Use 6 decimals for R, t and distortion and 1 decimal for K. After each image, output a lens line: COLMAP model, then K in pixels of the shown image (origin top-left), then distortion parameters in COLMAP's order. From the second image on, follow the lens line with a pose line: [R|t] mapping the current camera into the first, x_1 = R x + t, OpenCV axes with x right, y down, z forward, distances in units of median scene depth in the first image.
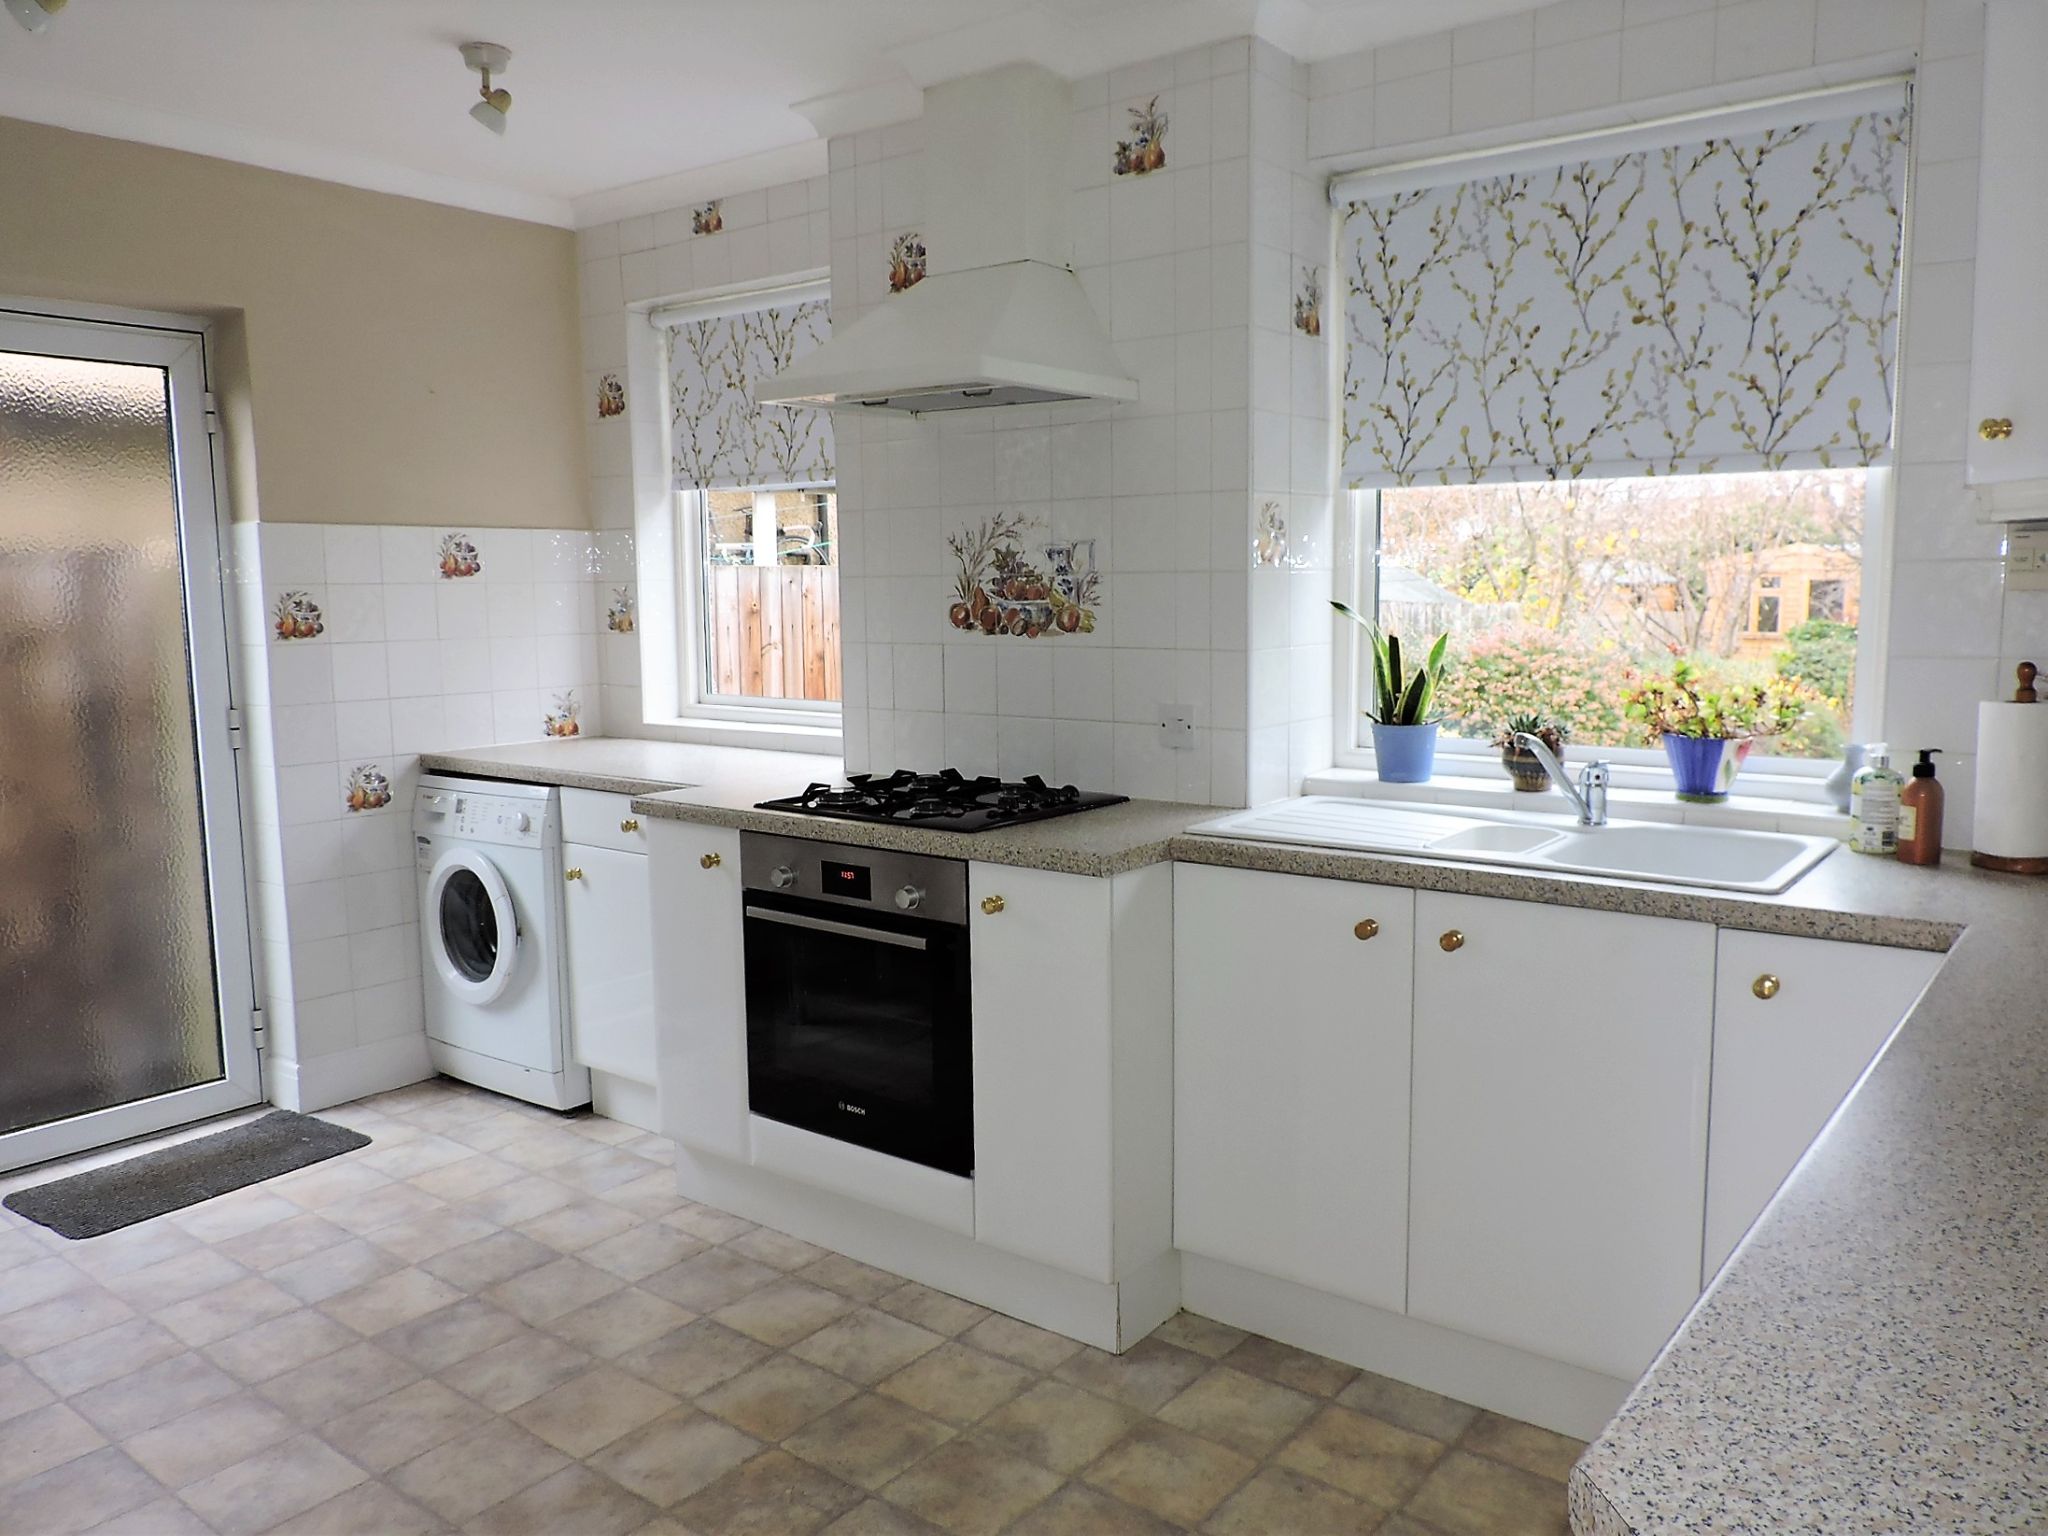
lens RADIAL K [[1508.6, 0, 1027.3], [0, 1508.6, 773.9], [0, 0, 1]] dist [-0.011262, 0.002965]
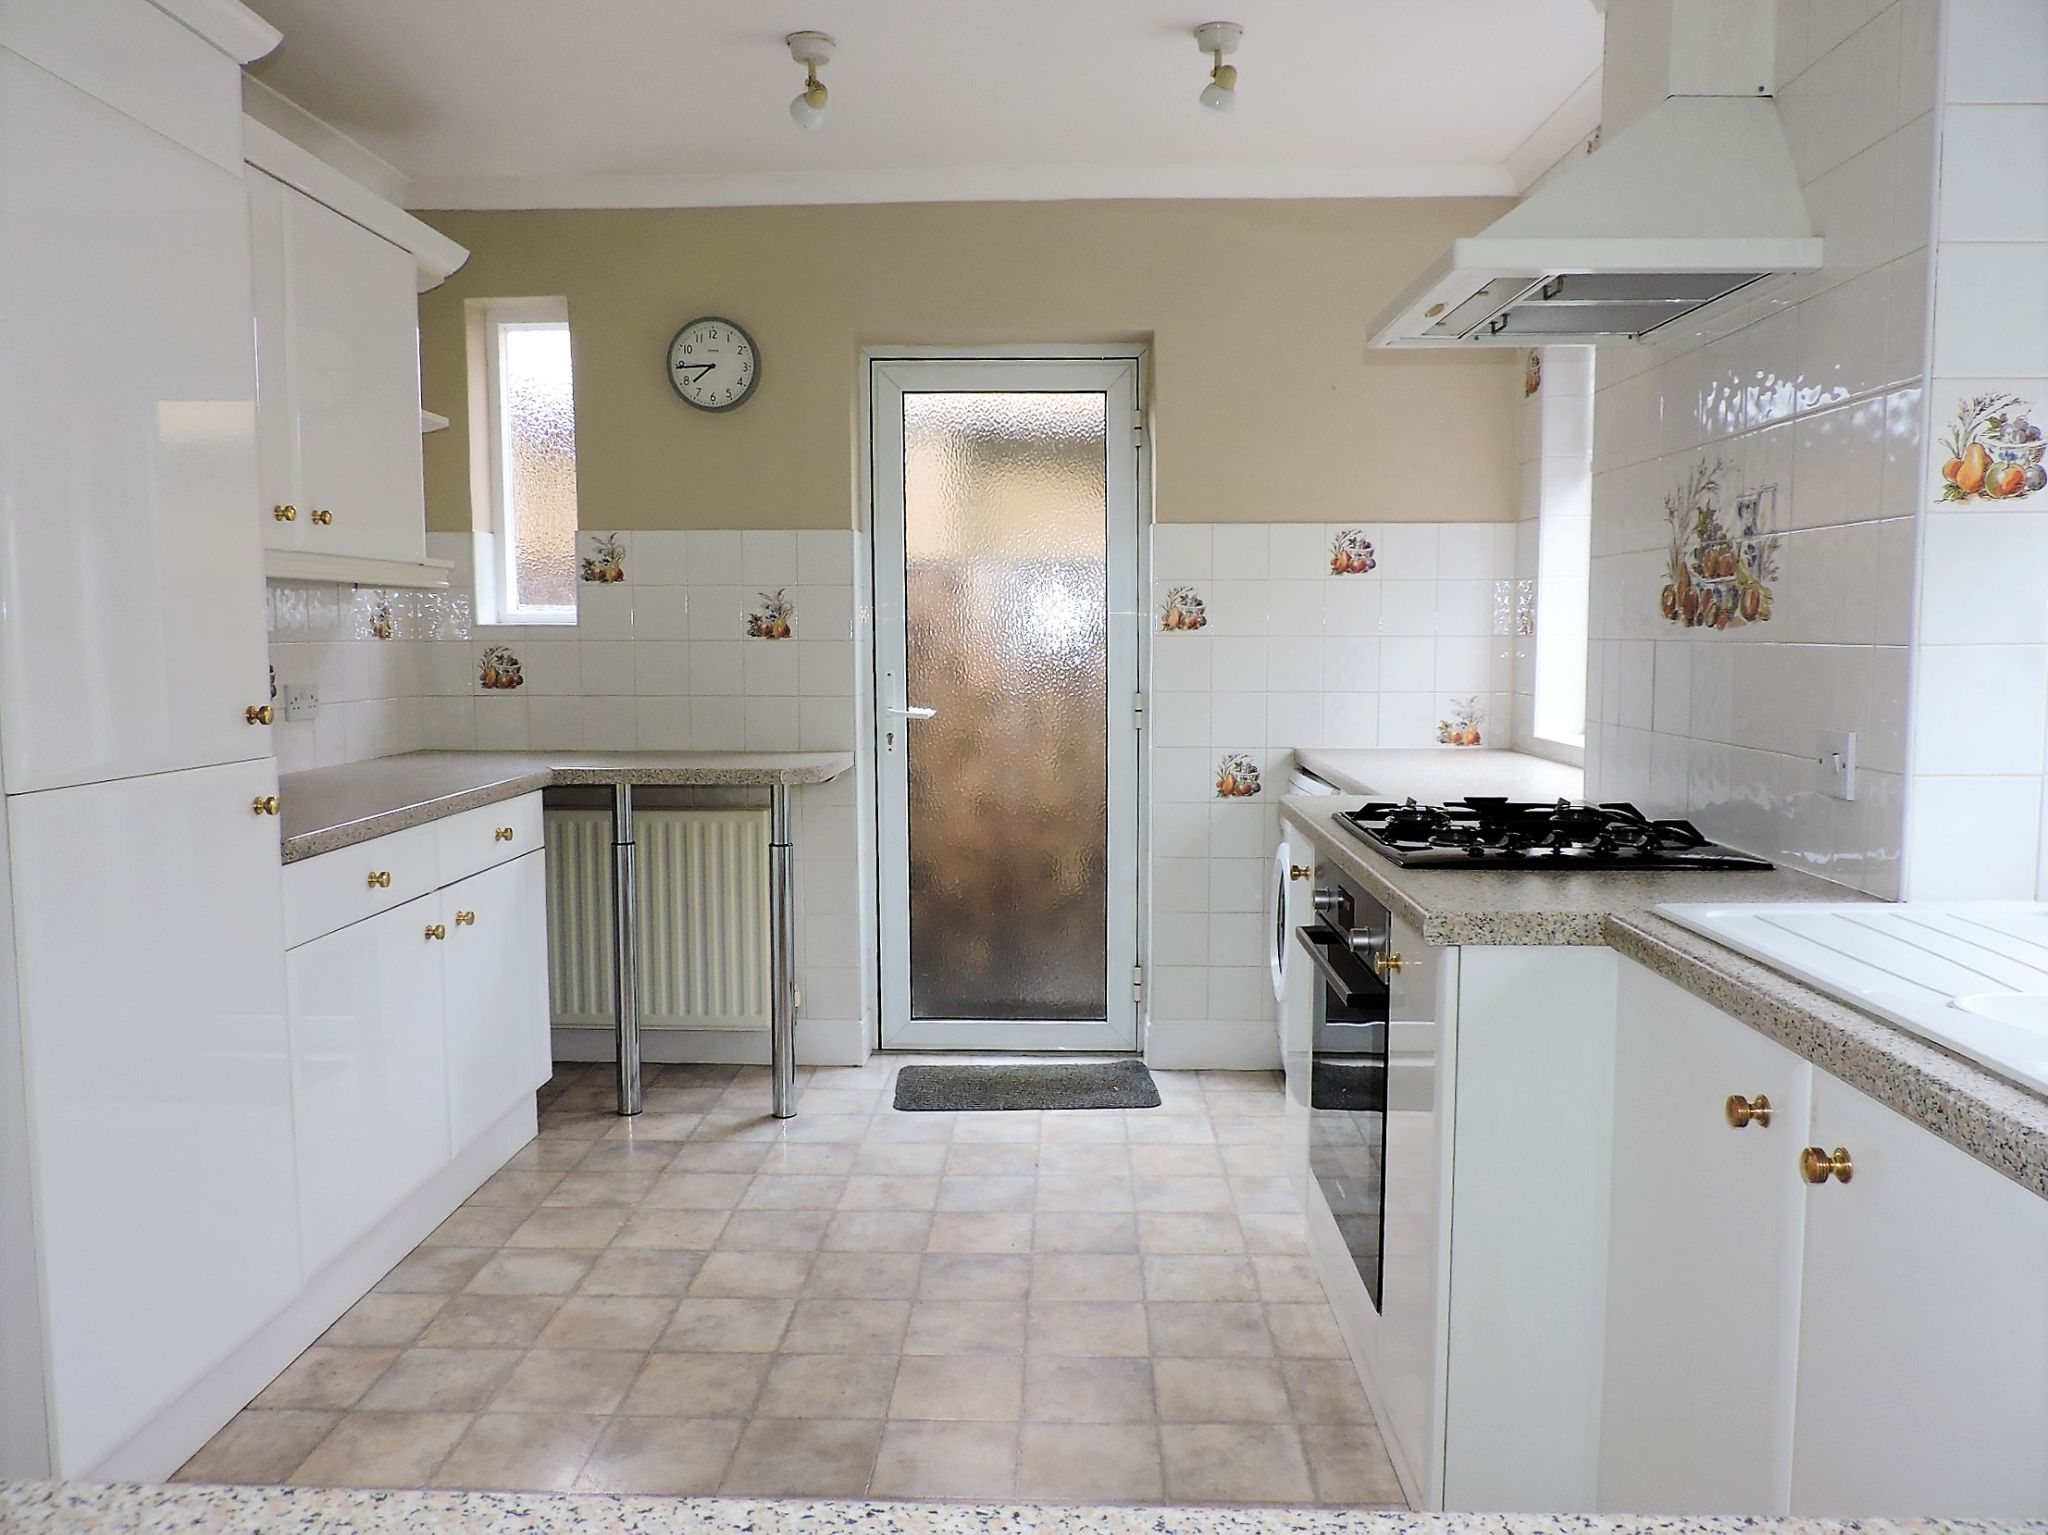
lens RADIAL K [[1508.6, 0, 1027.3], [0, 1508.6, 773.4], [0, 0, 1]] dist [-0.011262, 0.002965]
pose [[0.594128, 0.085729, -0.799789, 0.393333], [-0.104286, 0.994122, 0.029091, -0.009801], [0.797582, 0.066123, 0.599576, 0.328454]]
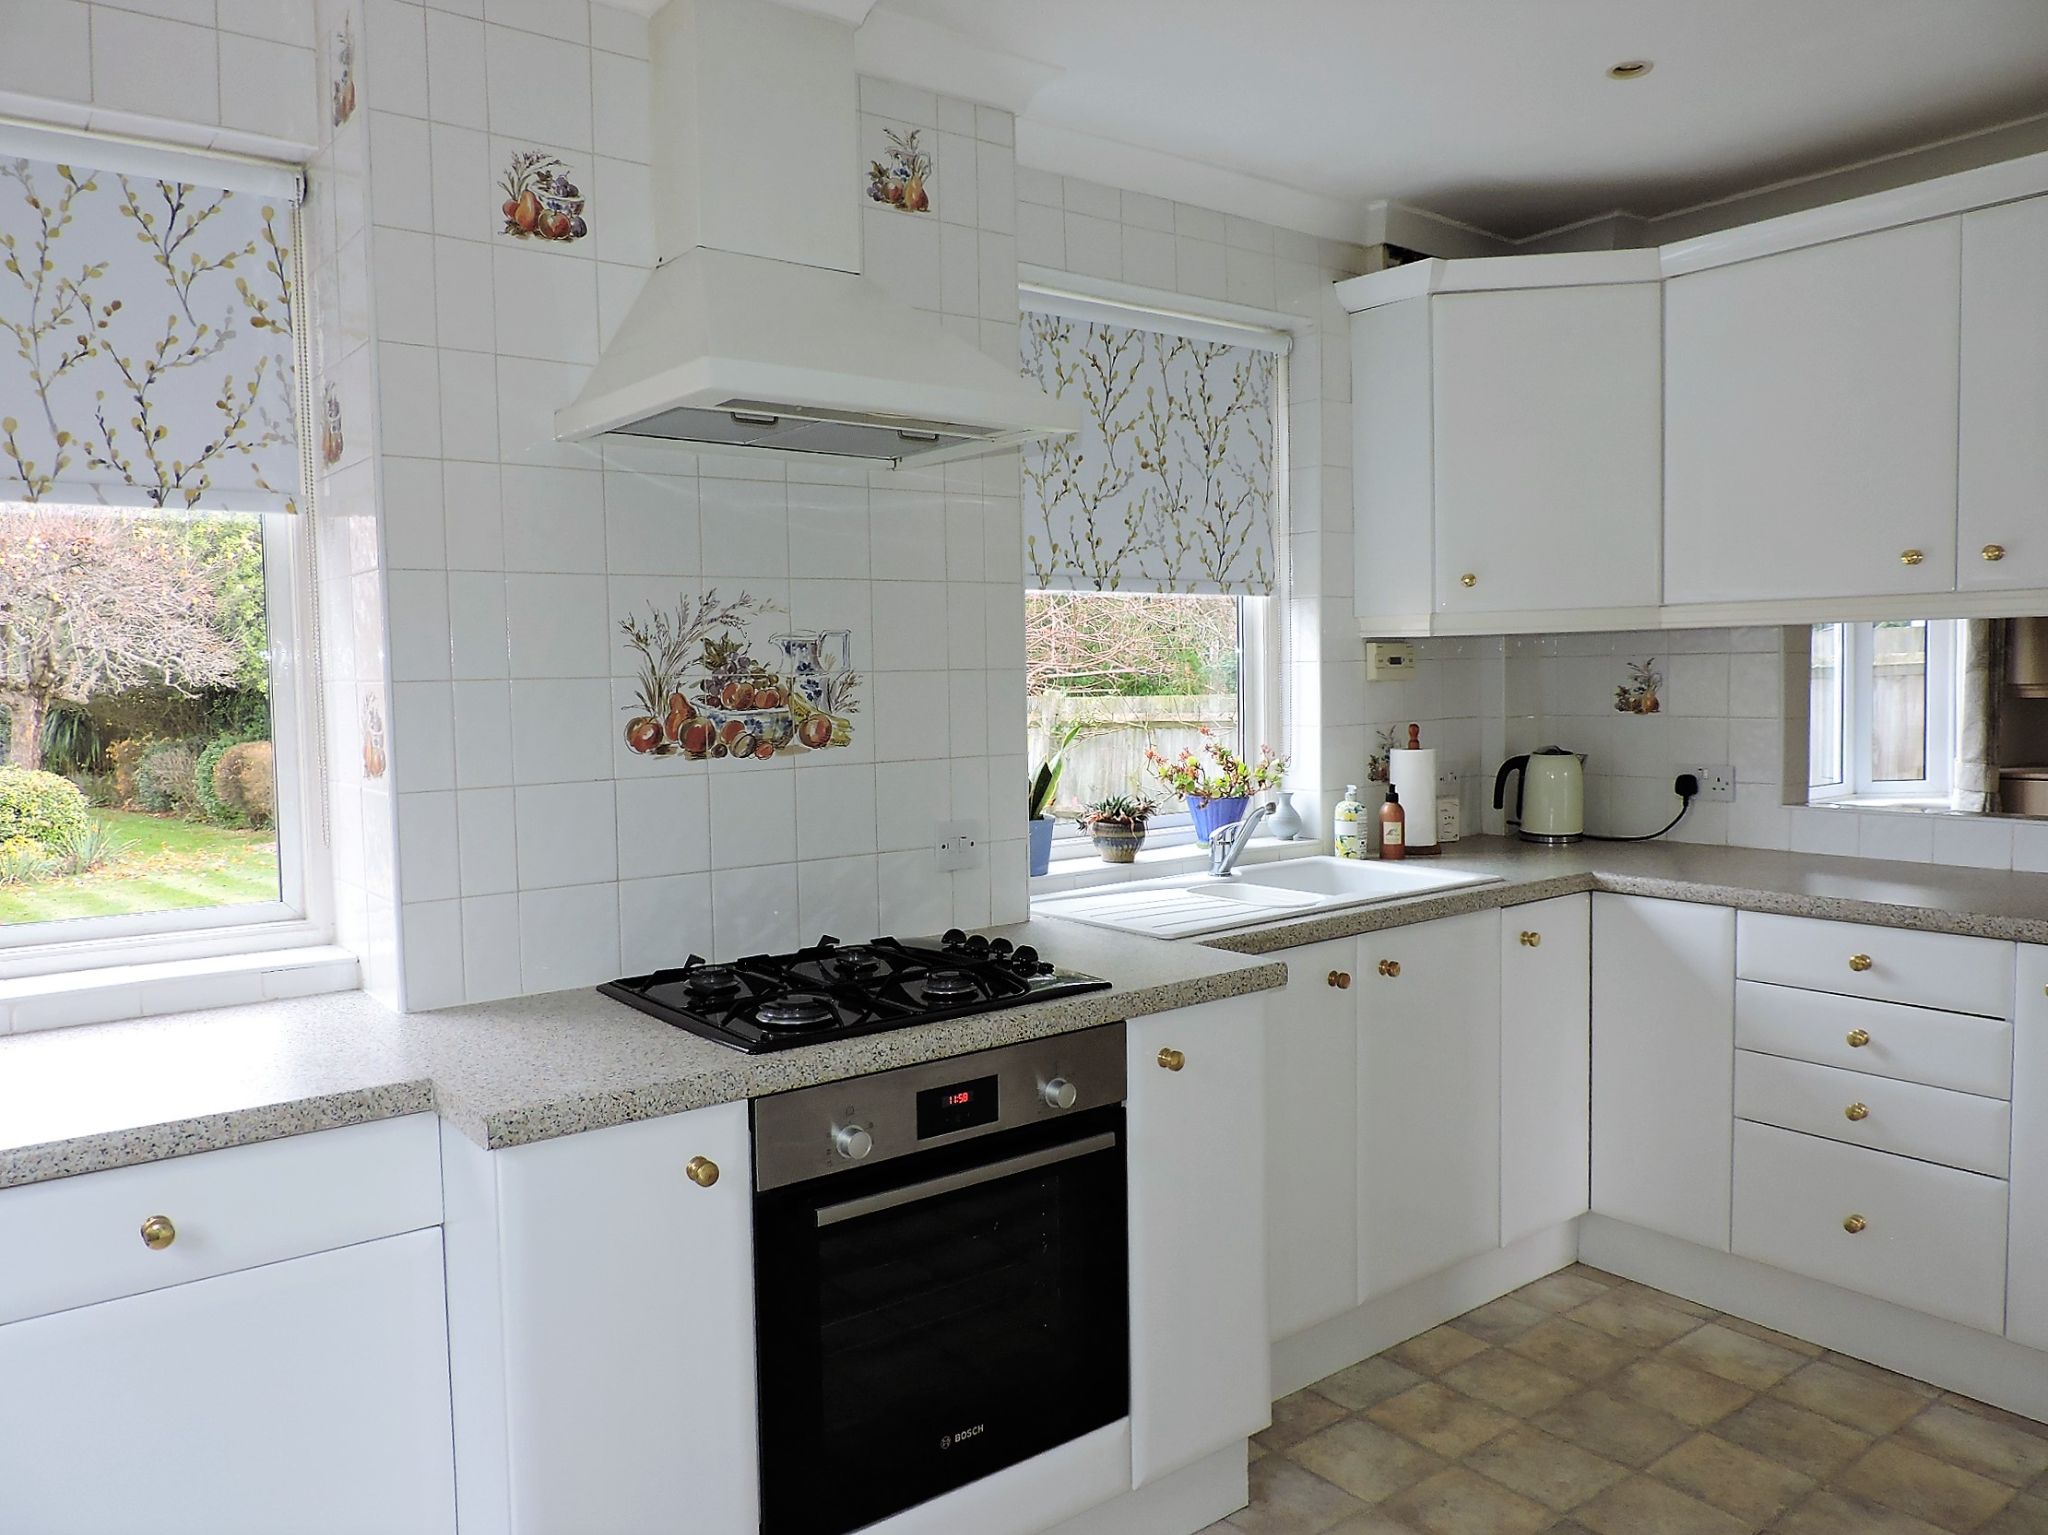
lens RADIAL K [[1508.6, 0, 1027.3], [0, 1508.6, 773.4], [0, 0, 1]] dist [-0.011262, 0.002965]
pose [[0.245006, -0.061644, 0.967560, -0.709519], [0.138790, 0.989928, 0.027925, -0.088302], [-0.959536, 0.127446, 0.251094, 0.708417]]
